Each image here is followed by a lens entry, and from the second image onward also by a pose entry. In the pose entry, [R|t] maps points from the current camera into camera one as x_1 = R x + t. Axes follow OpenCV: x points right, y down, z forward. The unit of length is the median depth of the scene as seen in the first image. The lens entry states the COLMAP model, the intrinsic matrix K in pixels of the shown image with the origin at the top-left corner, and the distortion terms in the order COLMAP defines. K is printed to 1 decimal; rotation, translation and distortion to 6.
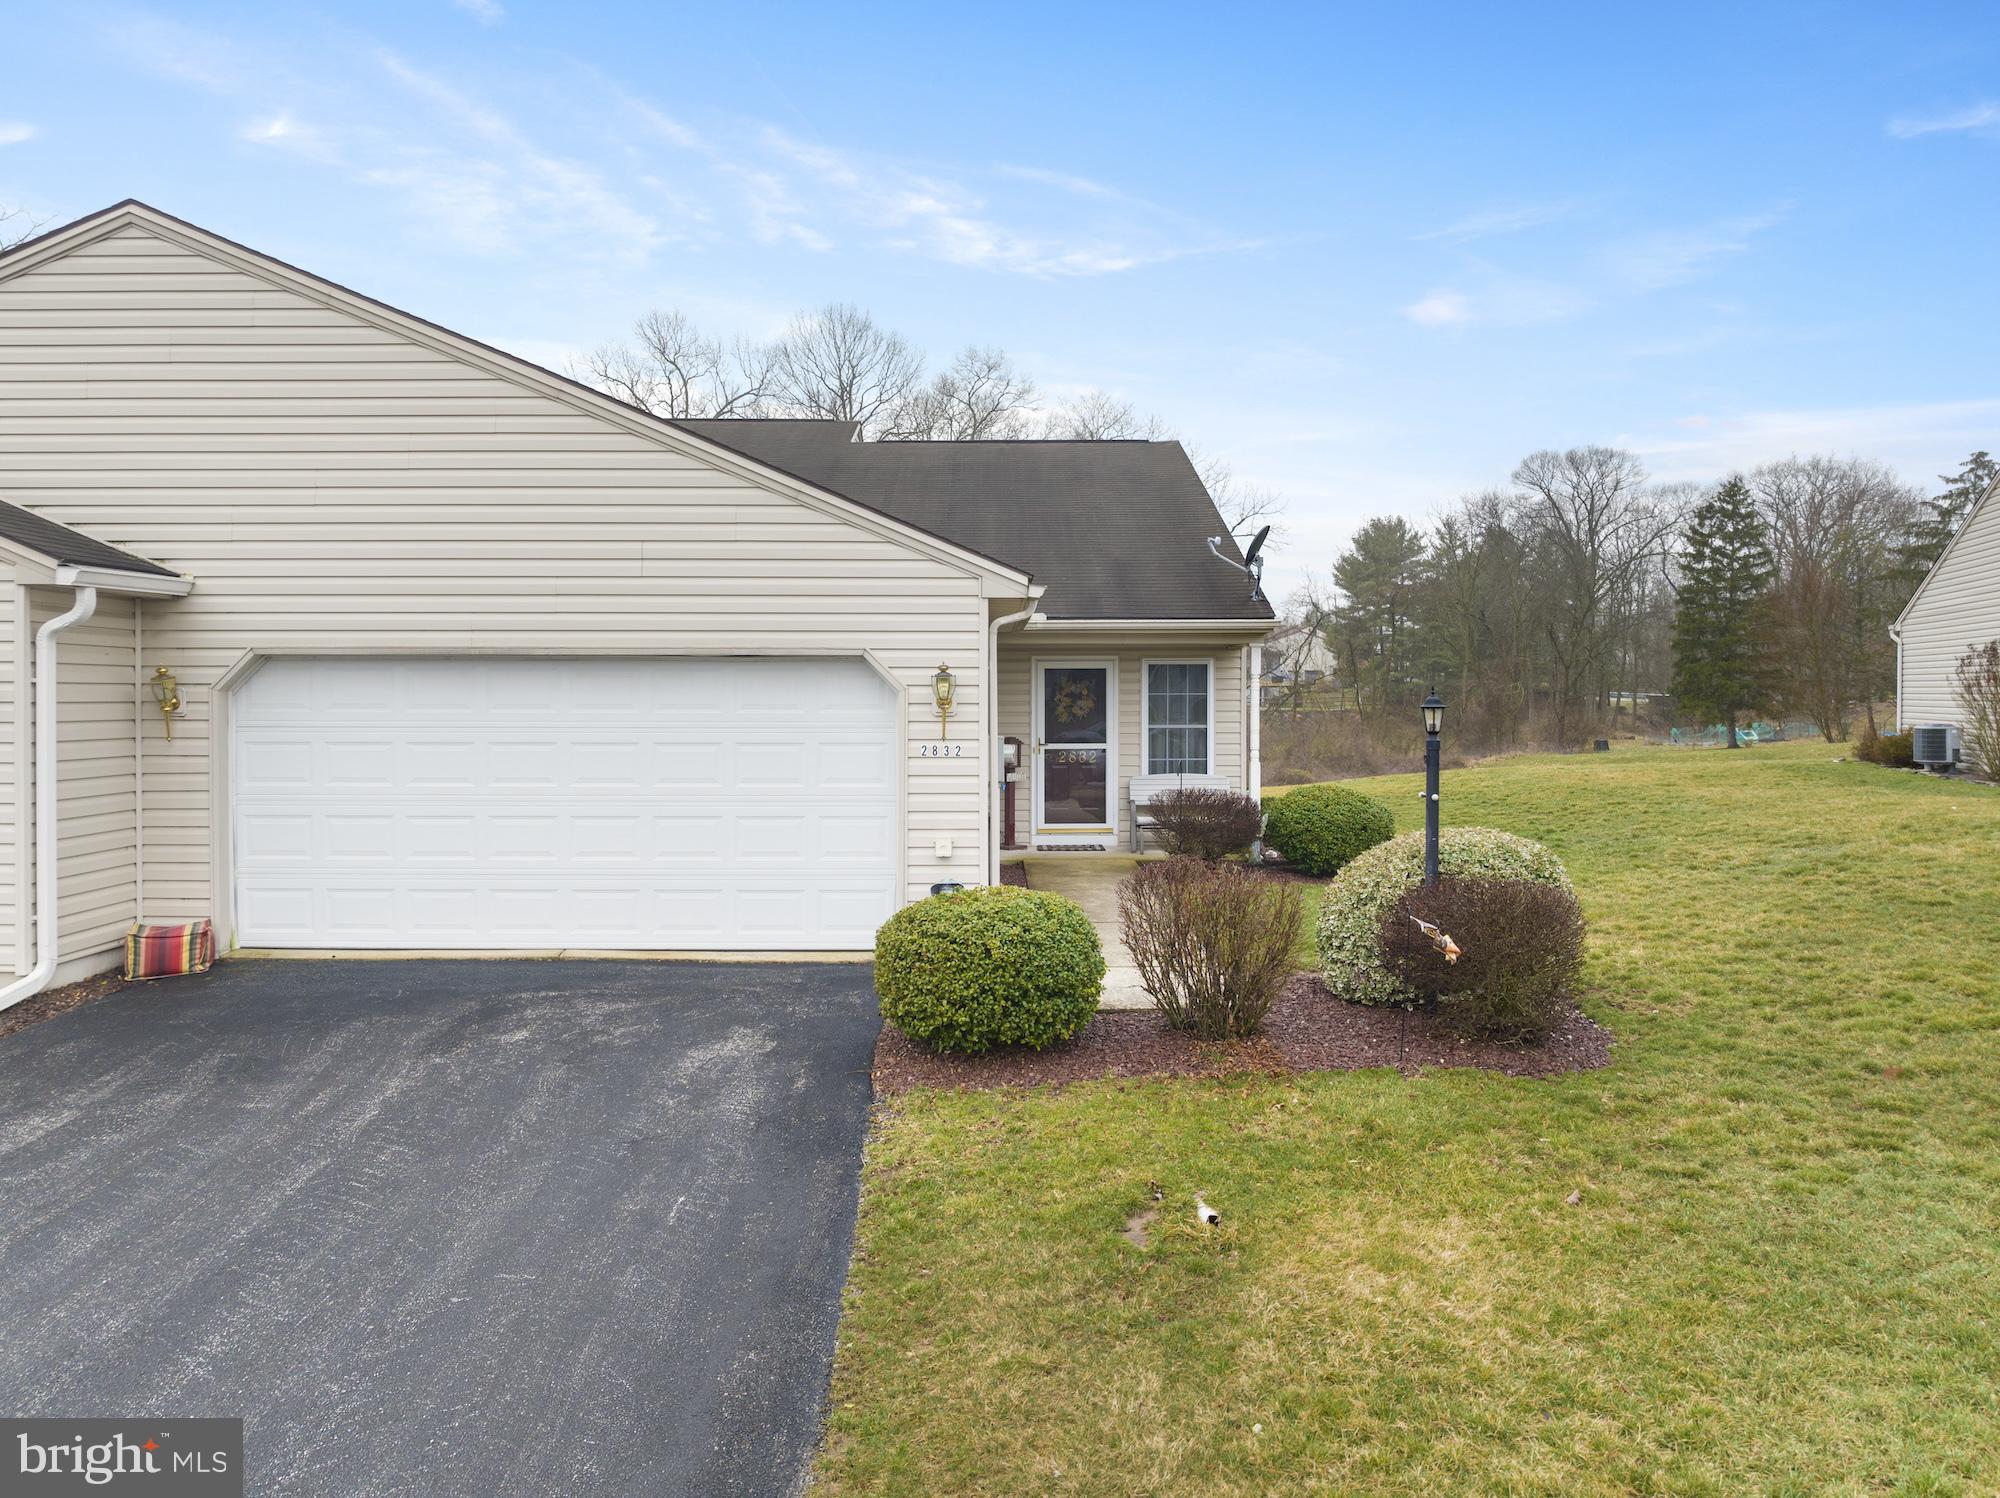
lens RADIAL K [[1412.5, 0, 990.0], [0, 1412.5, 740.2], [0, 0, 1]] dist [-0.033240, -0.003664]
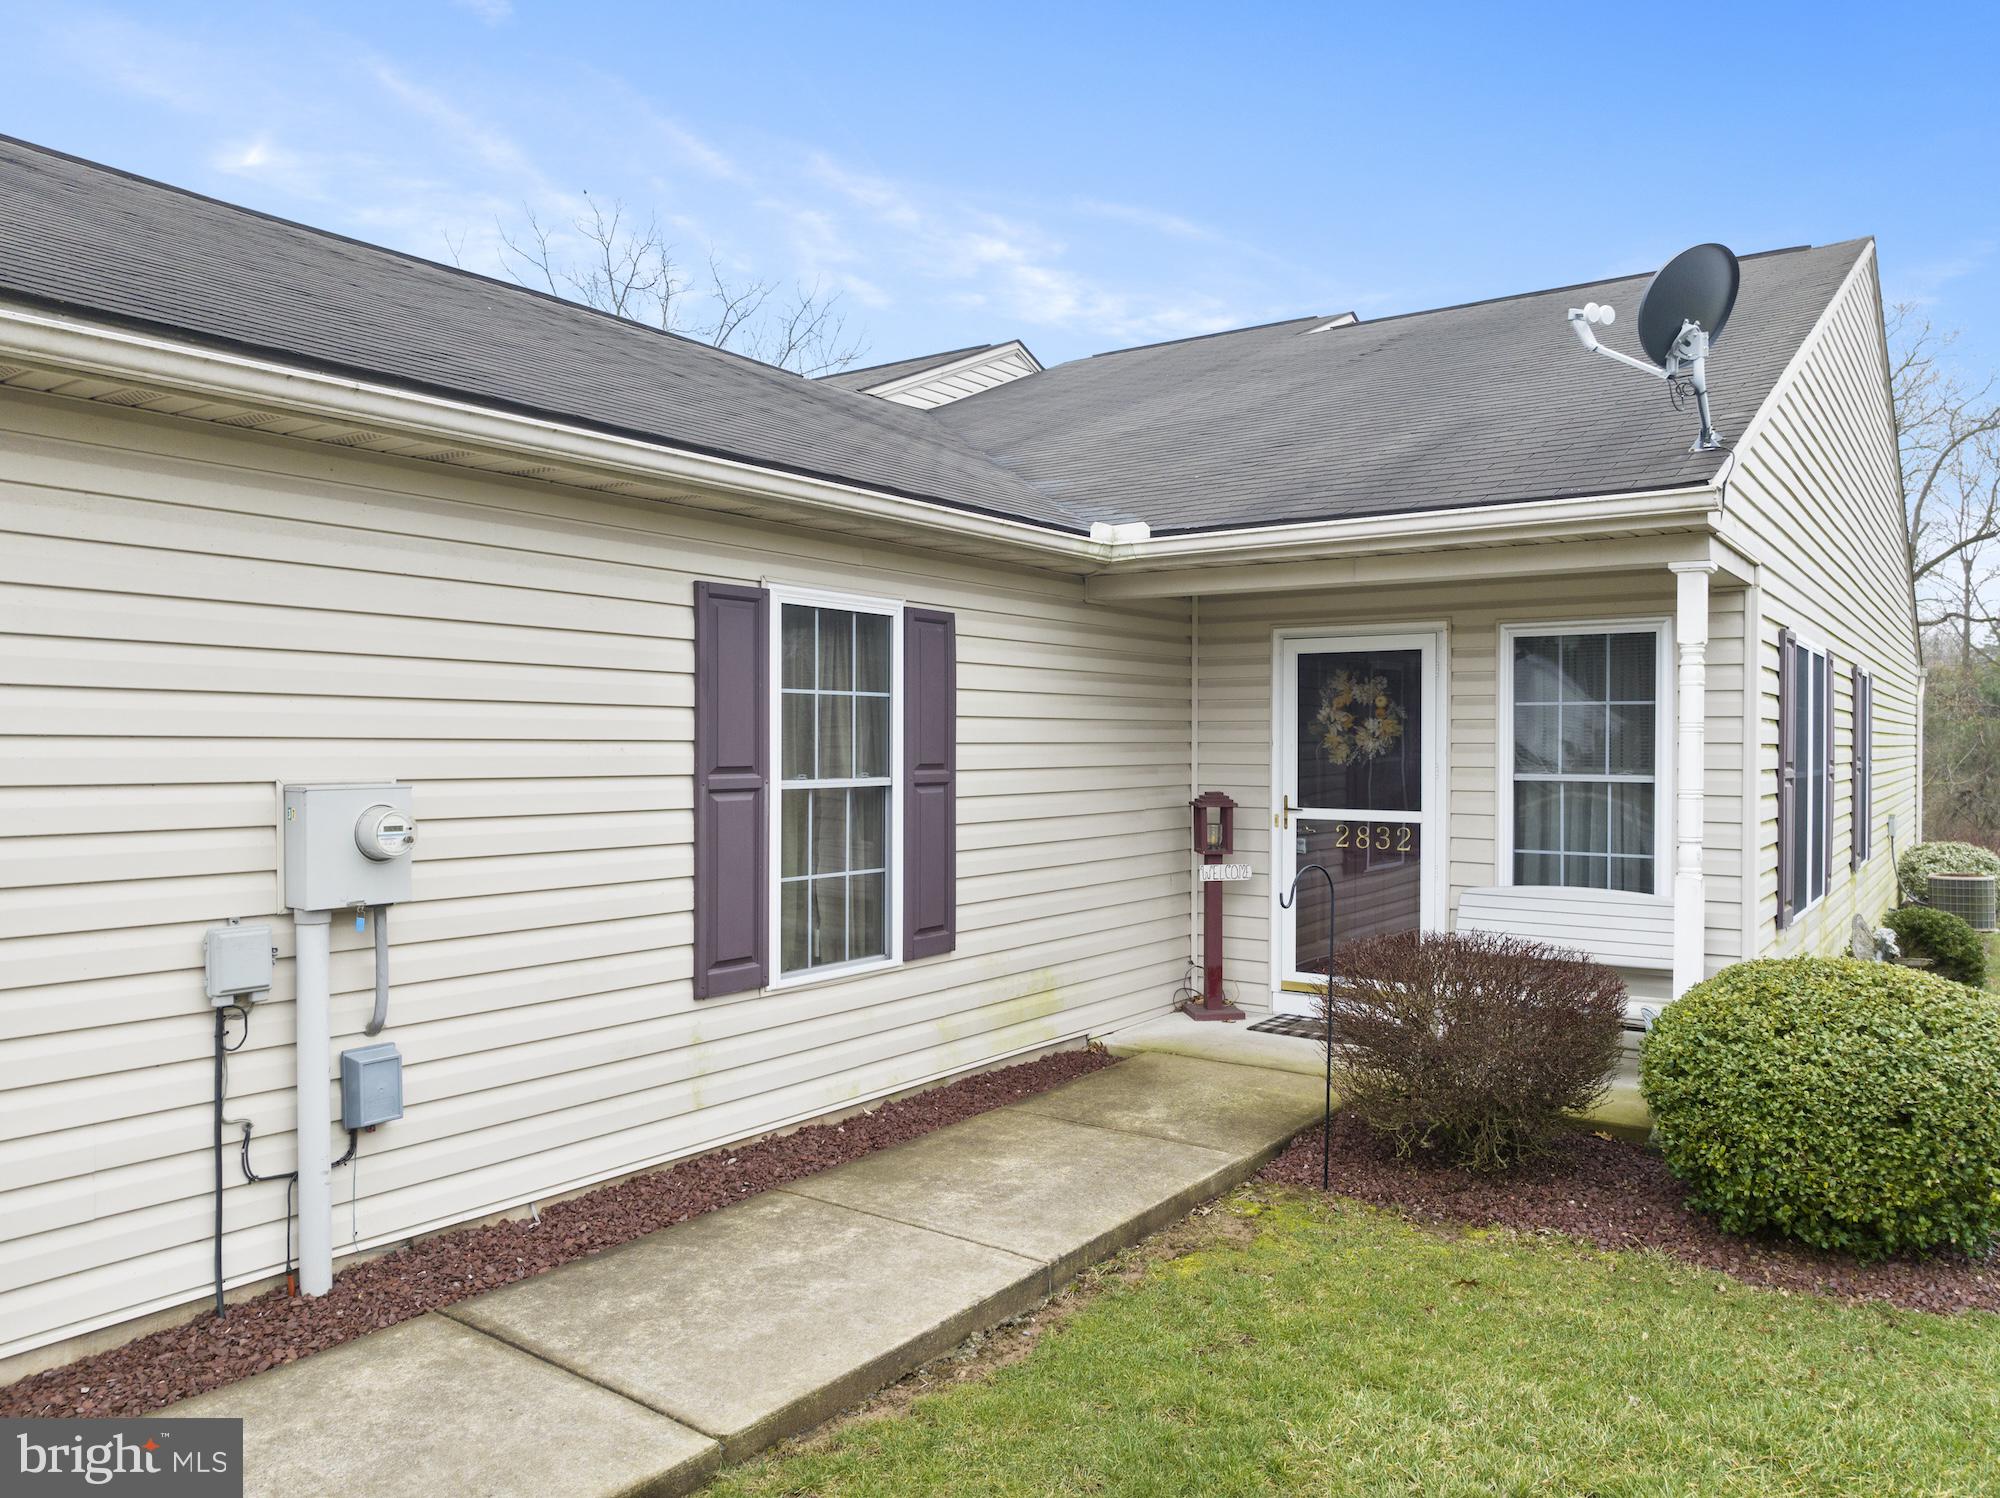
lens RADIAL K [[1412.5, 0, 990.0], [0, 1412.5, 740.2], [0, 0, 1]] dist [-0.033240, -0.003664]
pose [[0.804954, 0.006954, -0.593296, 0.404232], [-0.026859, 0.999333, -0.024727, -0.009689], [0.592728, 0.035839, 0.804605, 0.908880]]
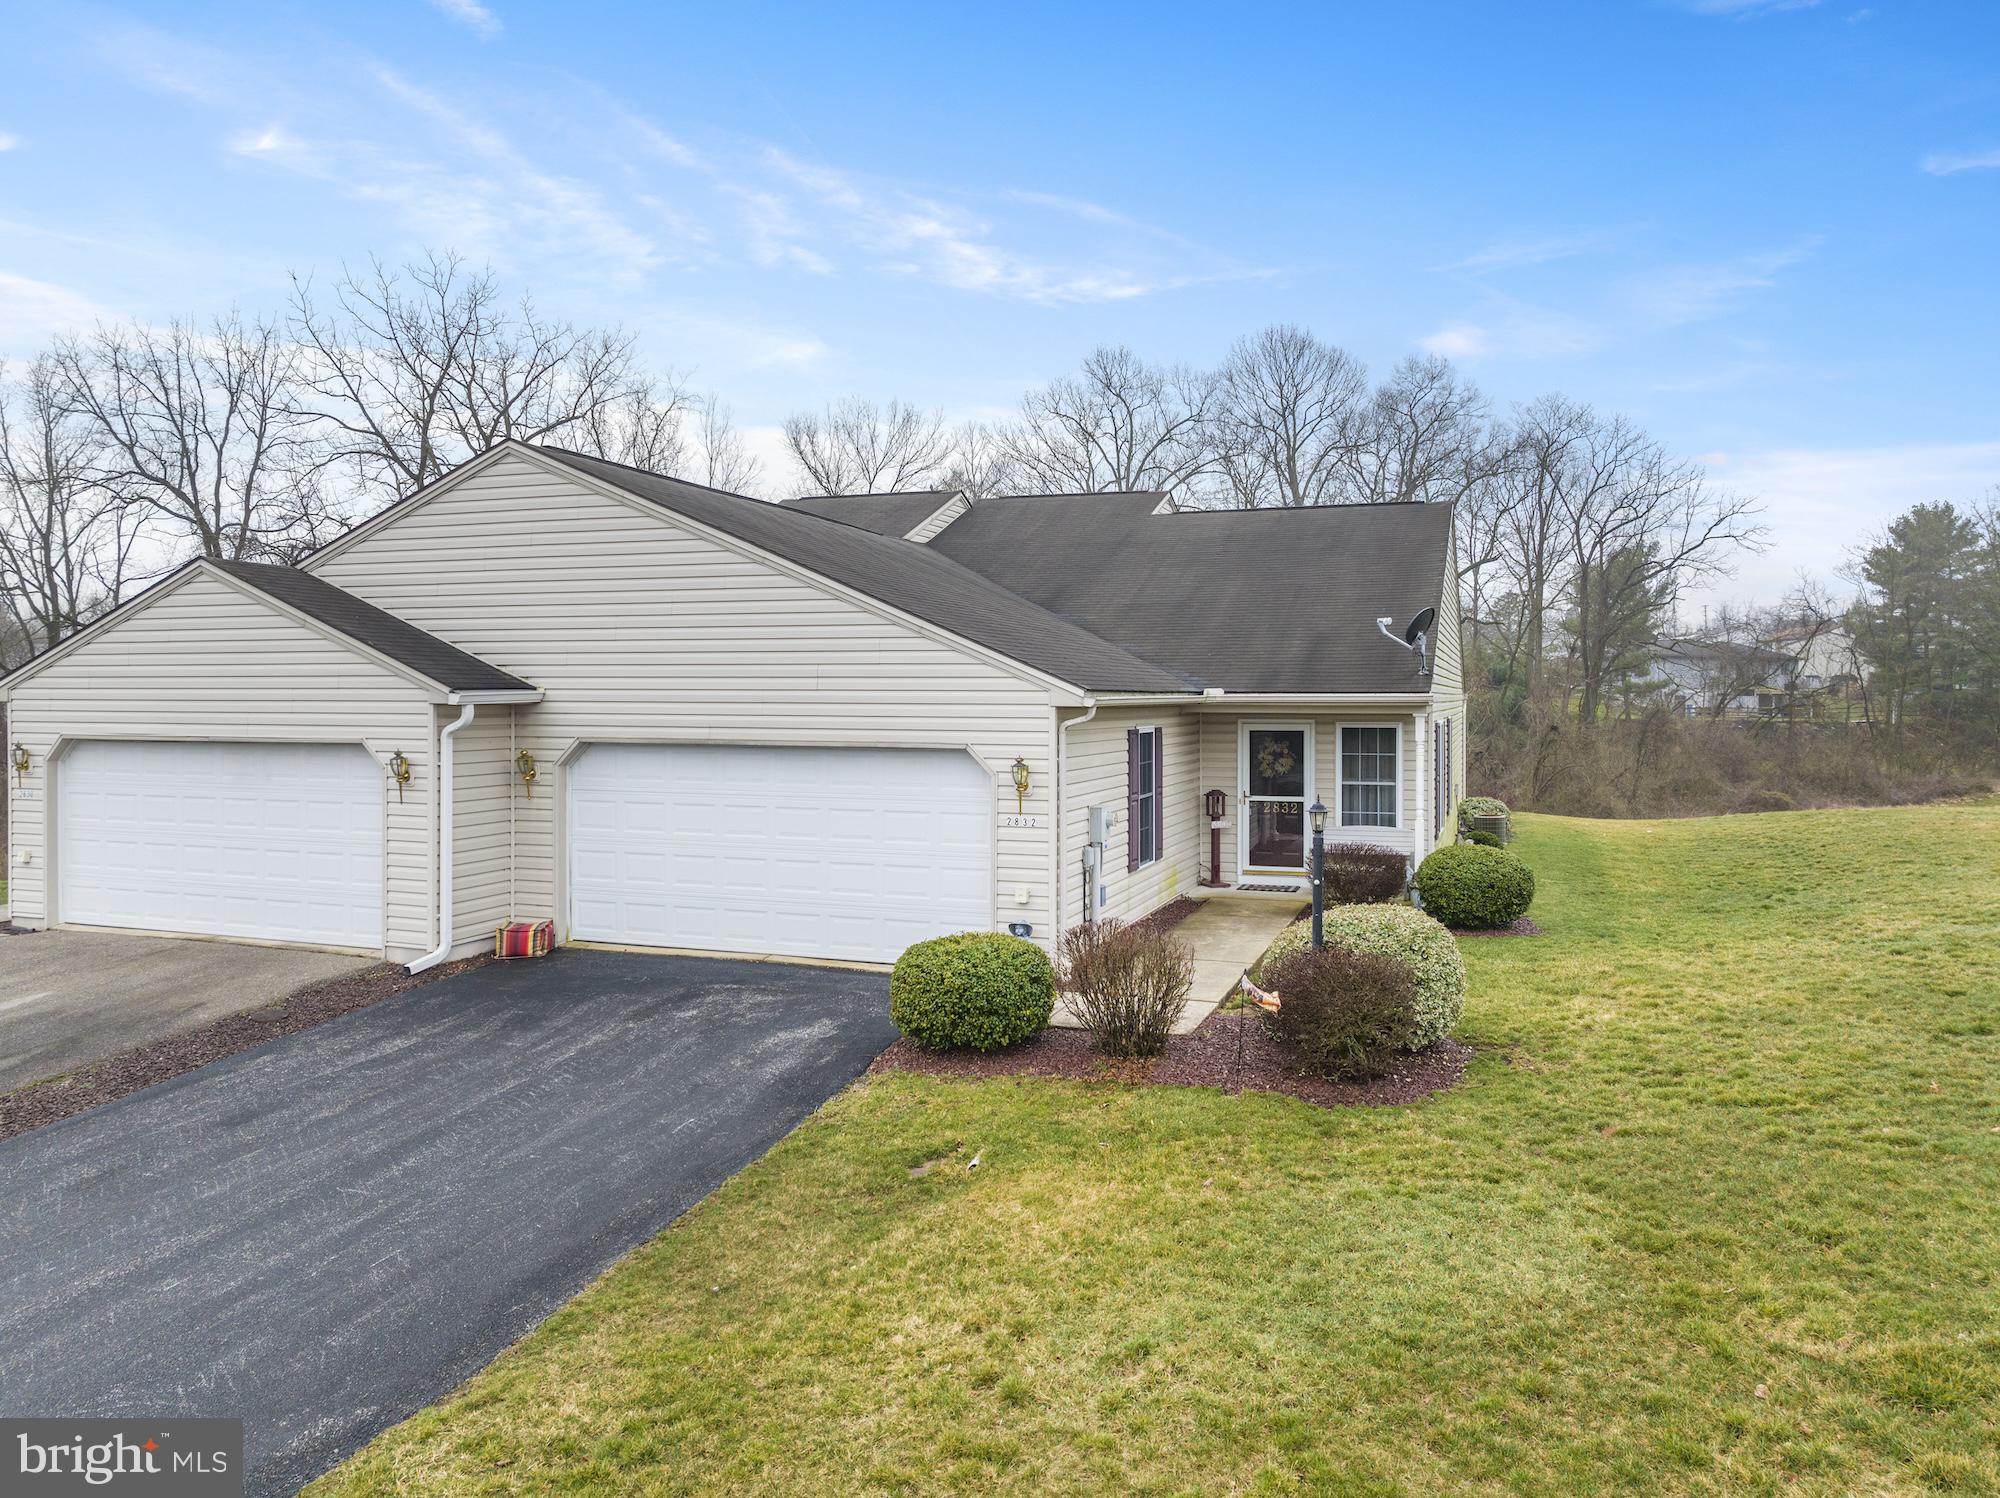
lens RADIAL K [[1412.5, 0, 990.0], [0, 1412.5, 740.2], [0, 0, 1]] dist [-0.033240, -0.003664]
pose [[0.939667, 0.011472, -0.341897, 0.386562], [-0.011382, 0.999933, 0.002268, -0.071281], [0.341900, 0.001760, 0.939735, -0.243728]]
